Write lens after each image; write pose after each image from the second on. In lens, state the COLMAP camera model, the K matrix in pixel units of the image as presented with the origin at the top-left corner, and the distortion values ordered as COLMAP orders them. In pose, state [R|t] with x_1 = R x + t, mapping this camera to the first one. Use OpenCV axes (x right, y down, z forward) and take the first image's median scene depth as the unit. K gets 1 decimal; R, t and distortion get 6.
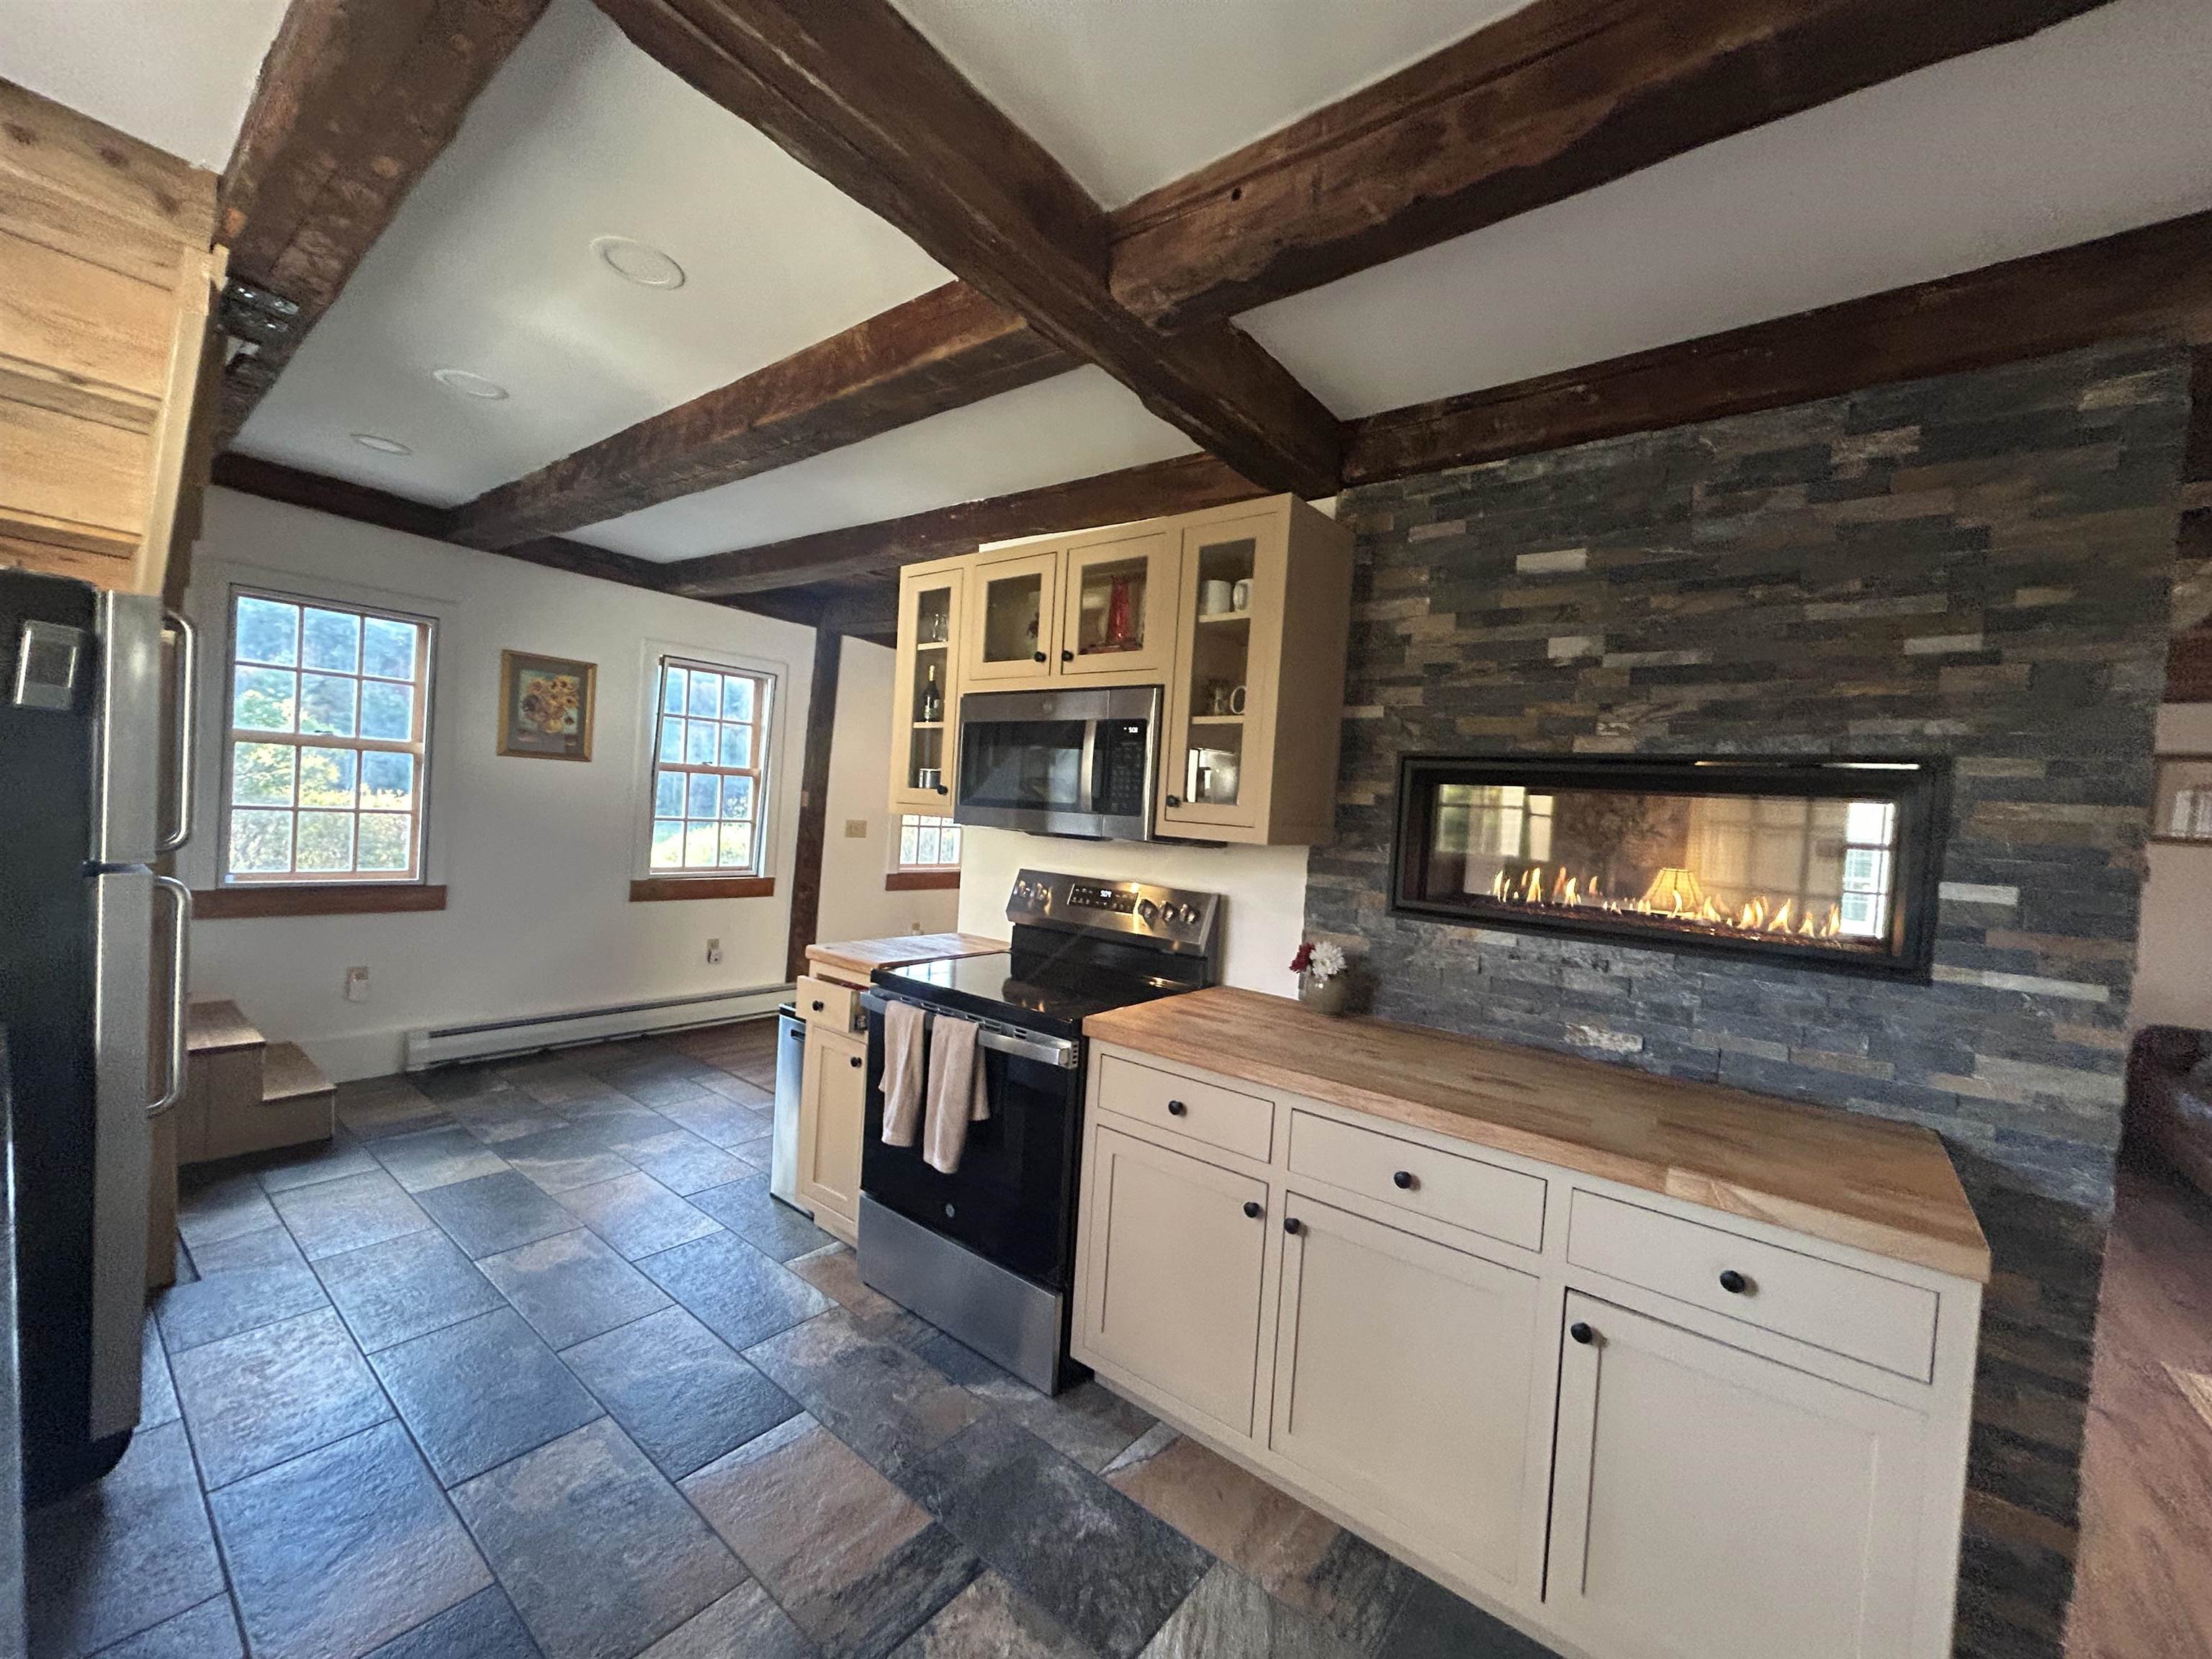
lens RADIAL K [[885.9, 0, 1108.1], [0, 885.9, 834.5], [0, 0, 1]] dist [-0.003511, -0.000382]
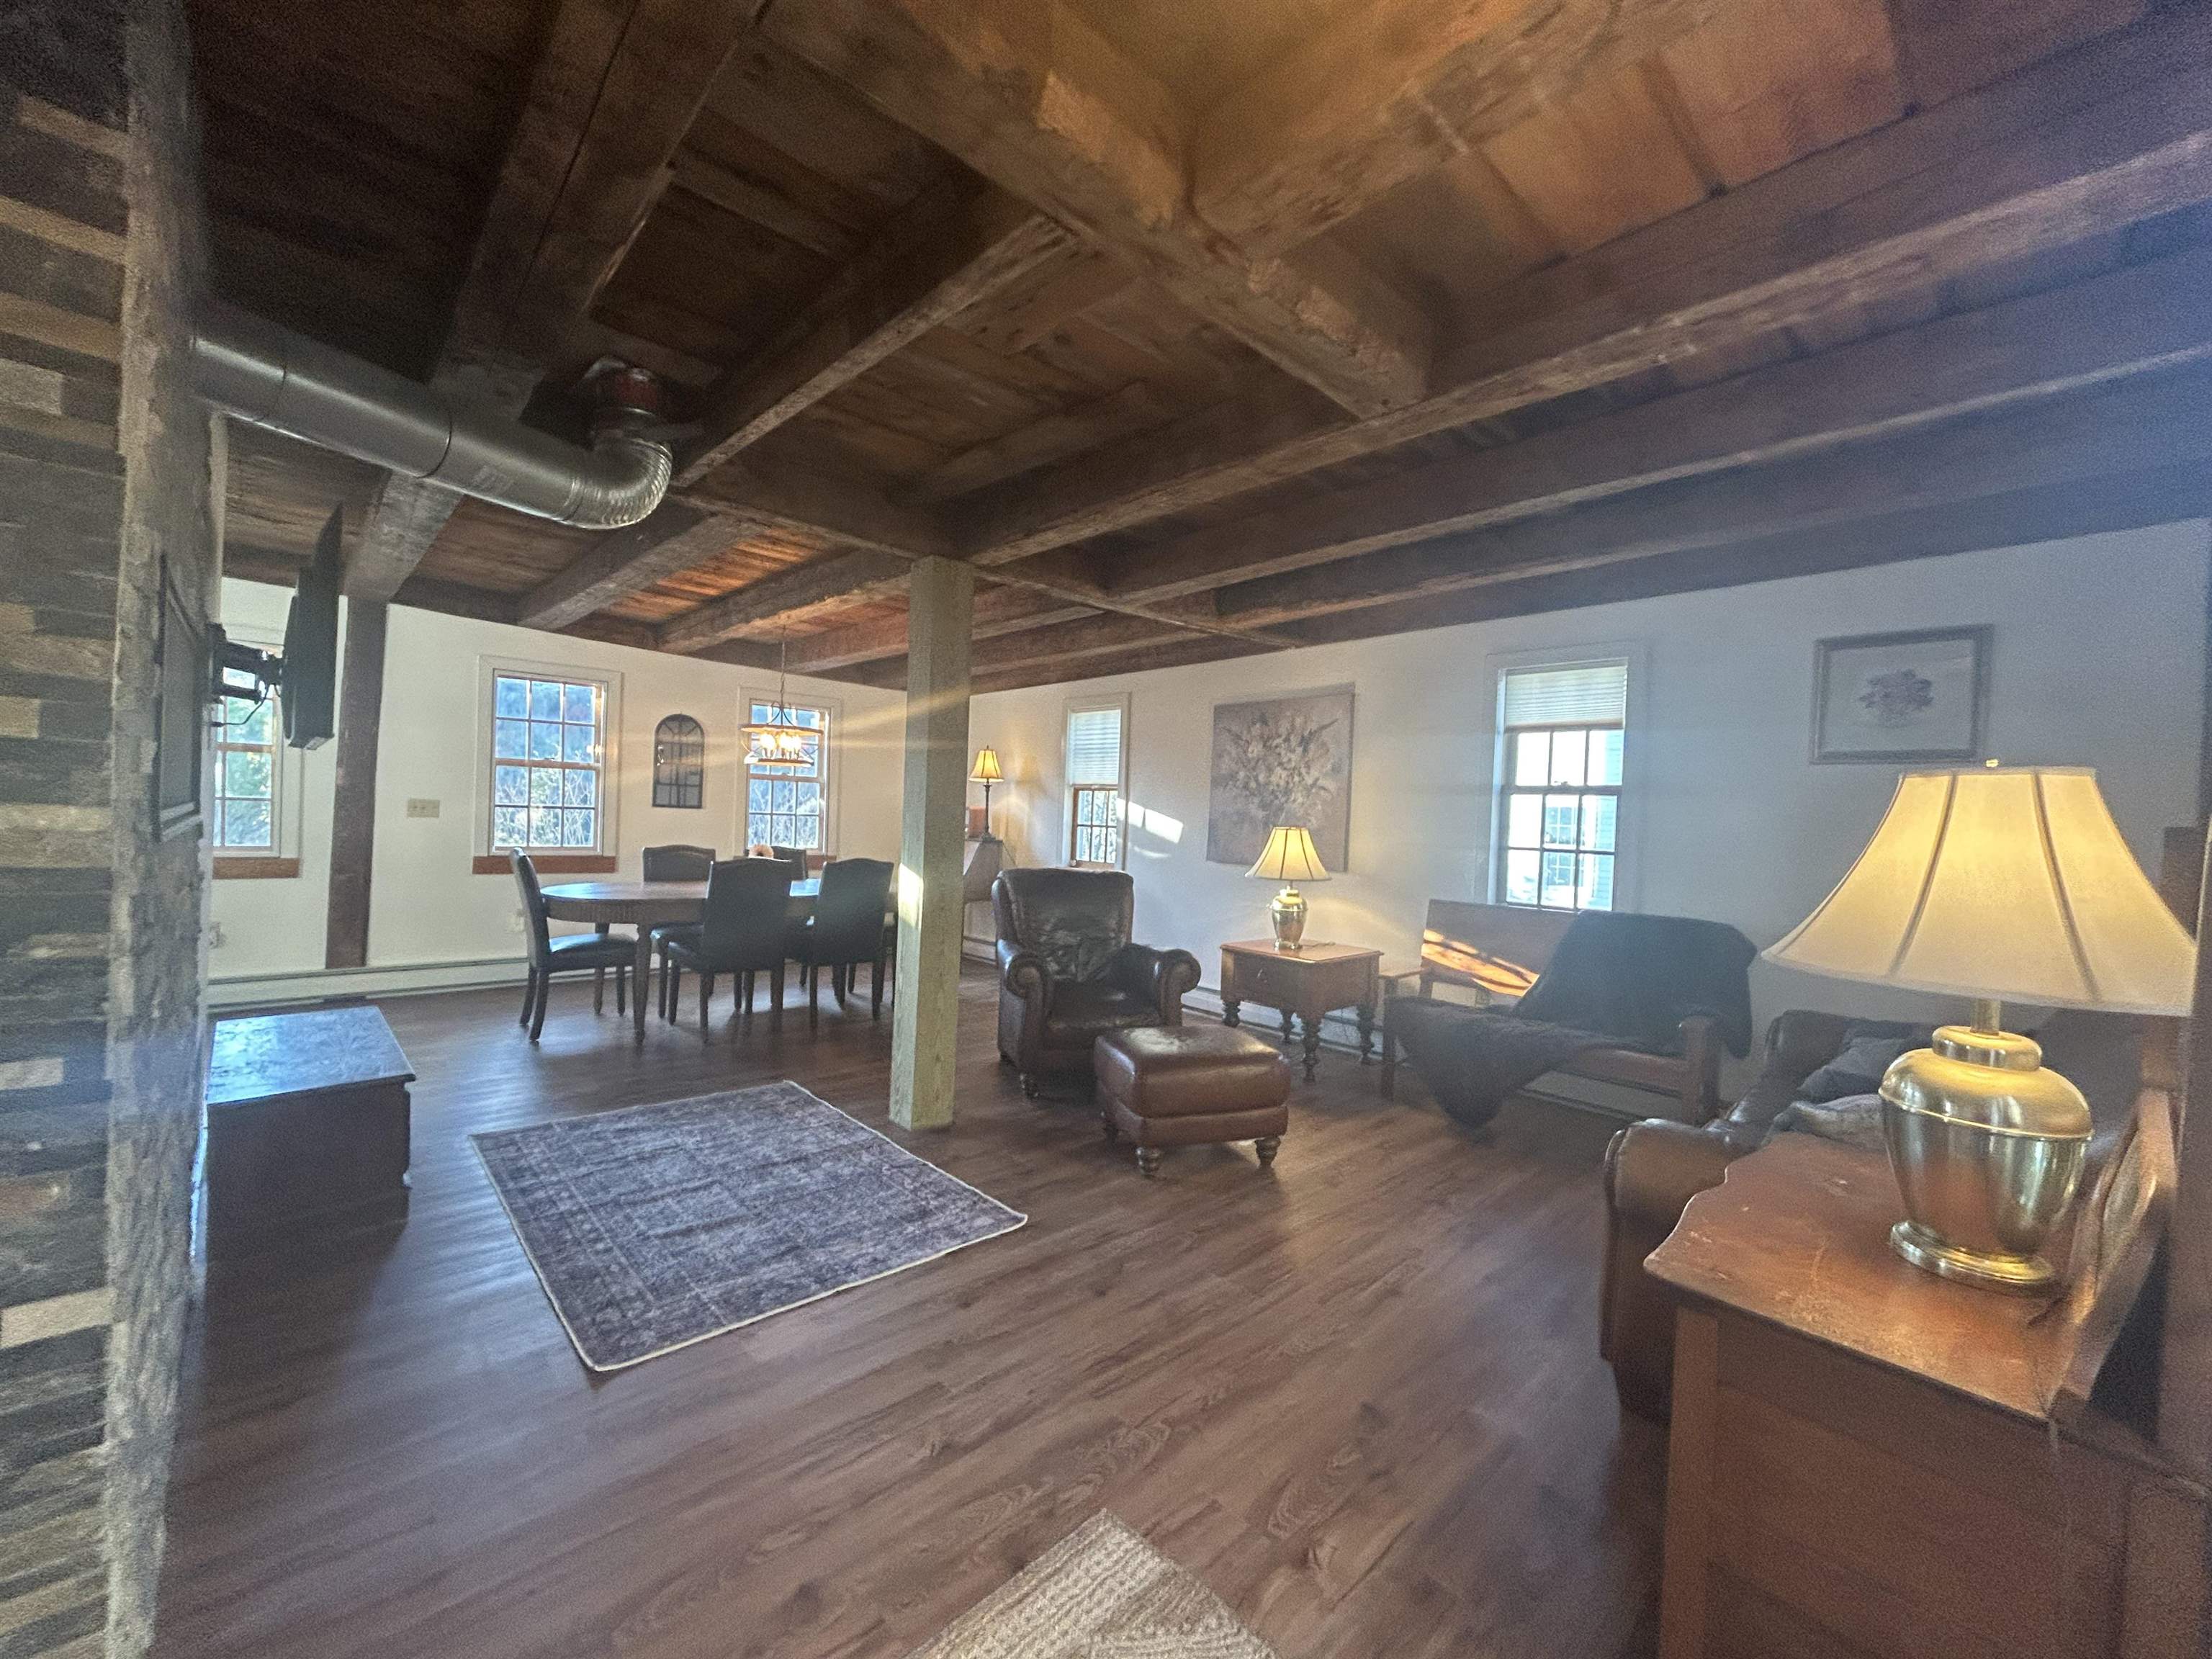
lens RADIAL K [[885.9, 0, 1108.4], [0, 885.9, 828.3], [0, 0, 1]] dist [-0.003511, -0.000382]
pose [[0.990124, -0.026734, -0.137624, 0.533203], [0.024000, 0.999481, -0.021491, 0.049448], [0.138127, 0.017976, 0.990251, 0.145478]]
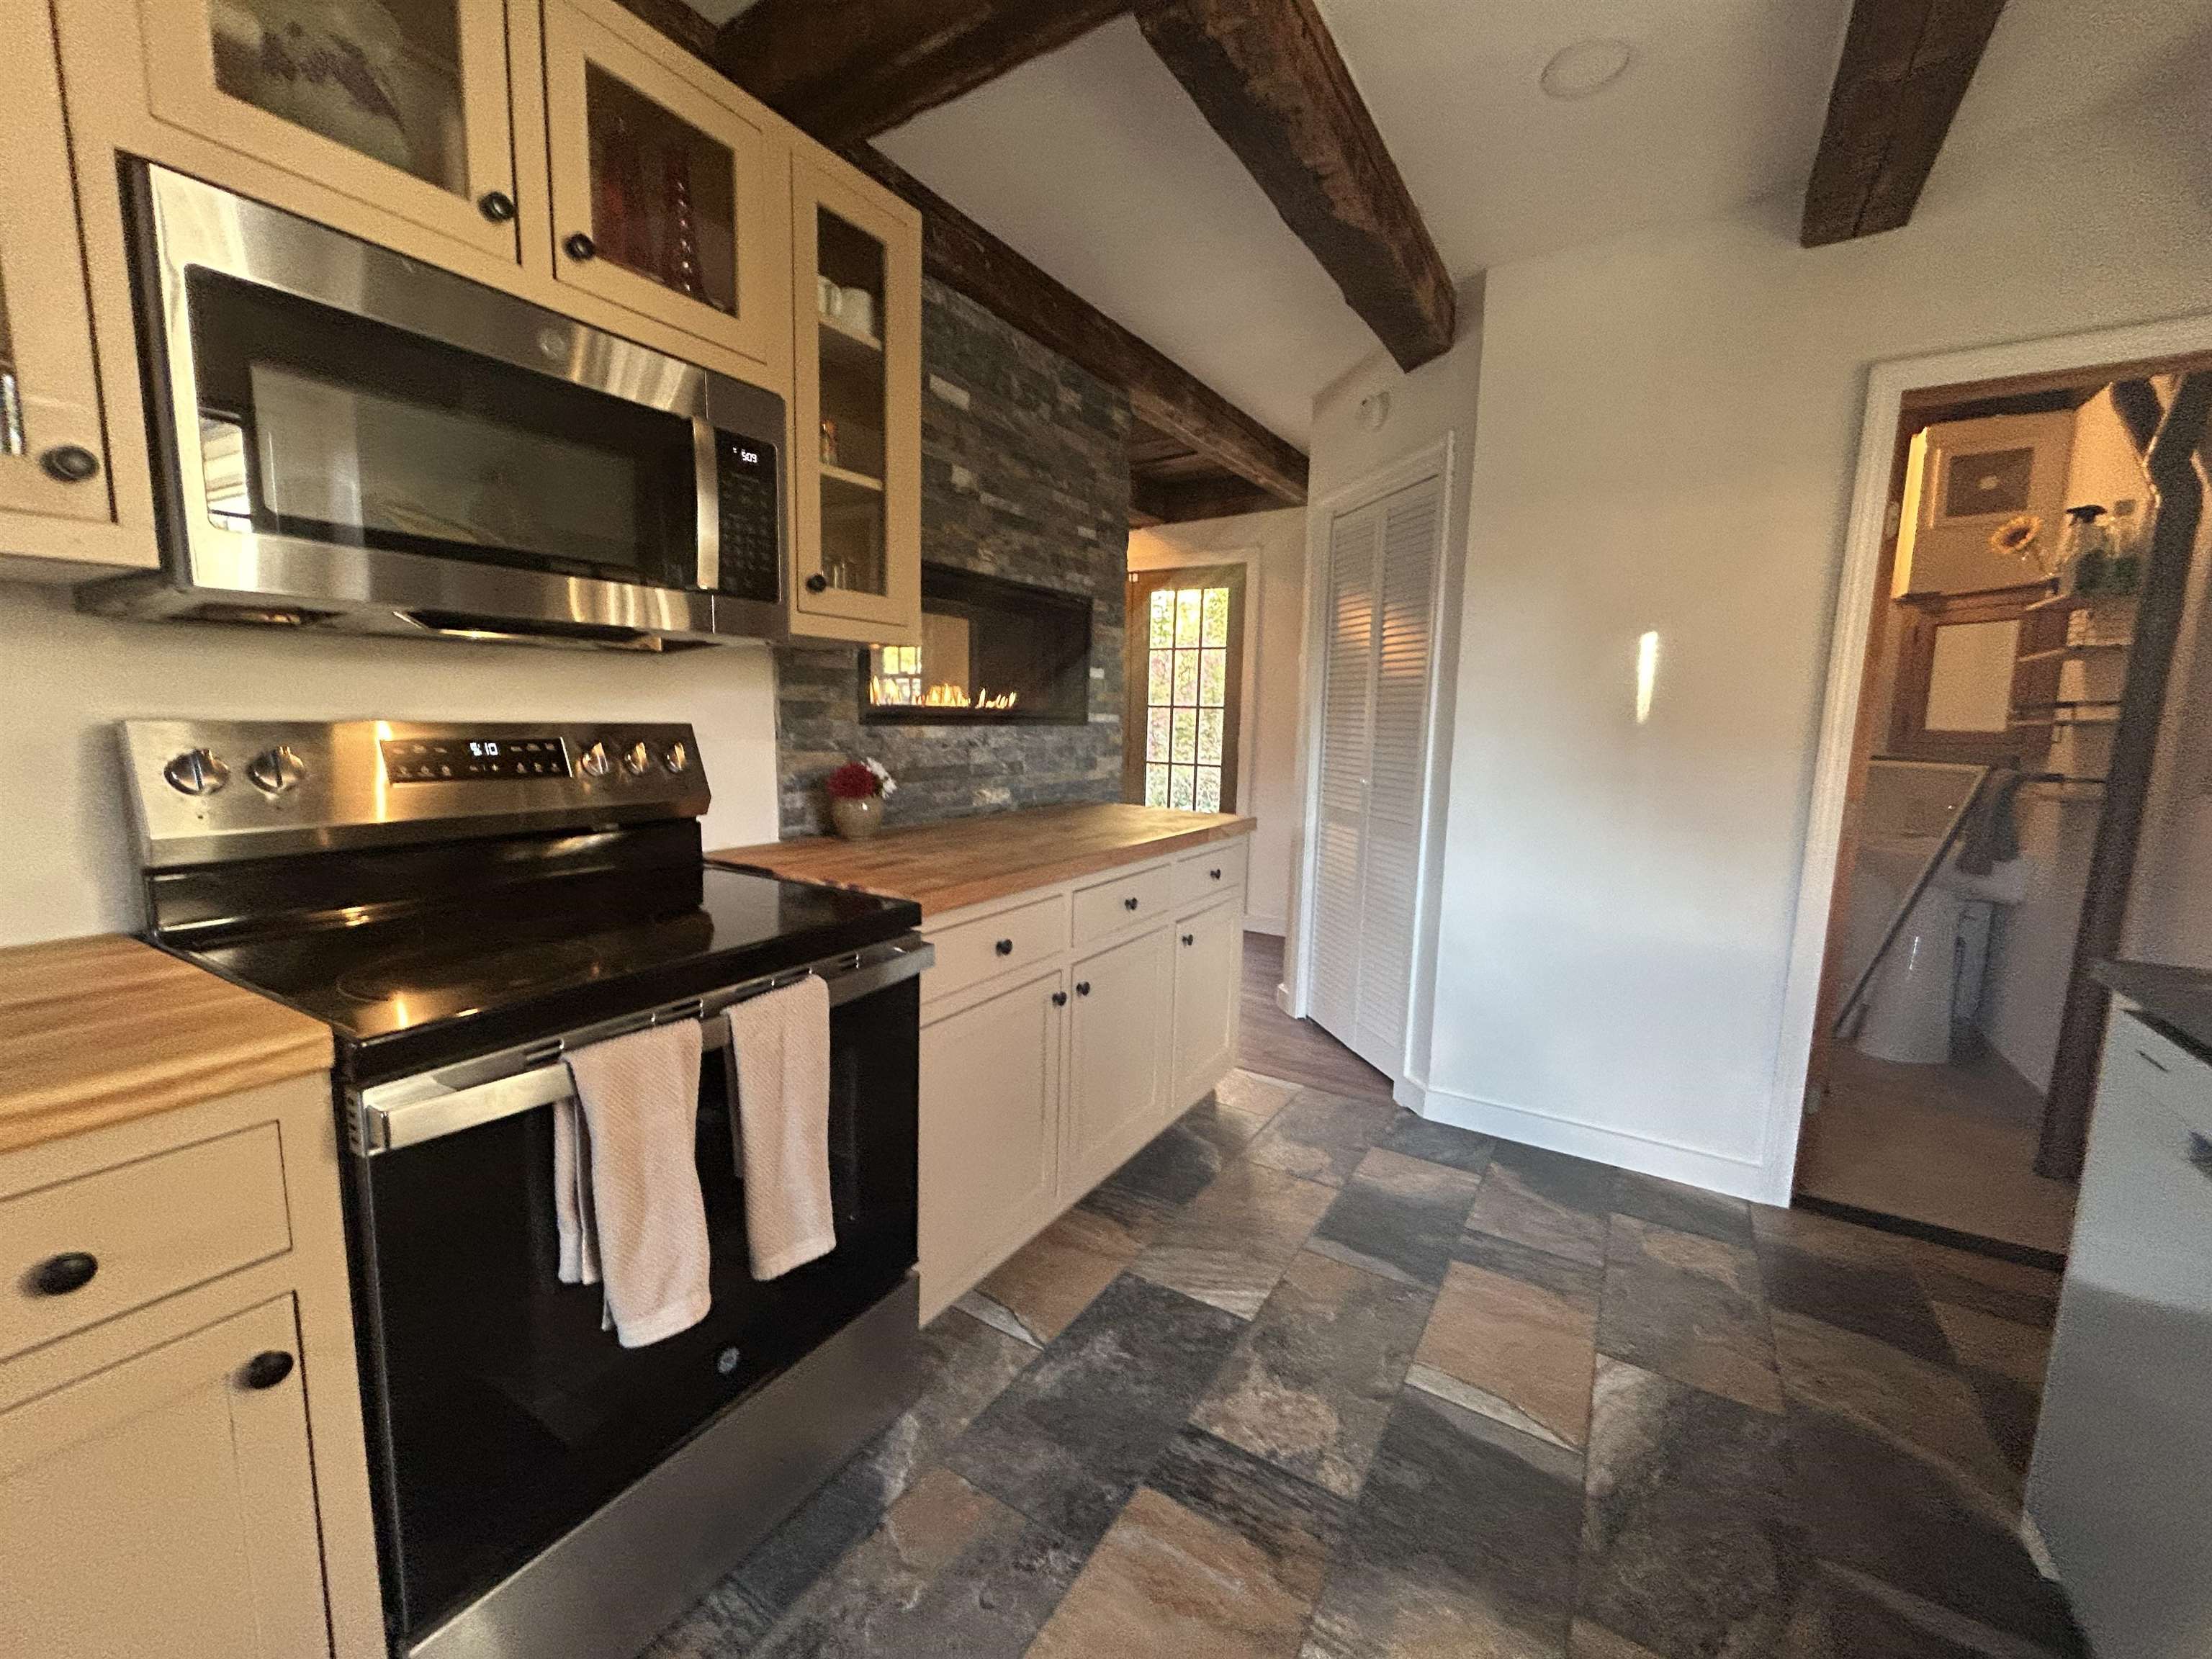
lens RADIAL K [[885.9, 0, 1109.8], [0, 885.9, 829.4], [0, 0, 1]] dist [-0.003511, -0.000382]
pose [[-0.118272, -0.197057, 0.973232, -0.803438], [-0.003657, 0.980191, 0.198022, 0.015905], [-0.992974, 0.019861, -0.116650, 1.025340]]
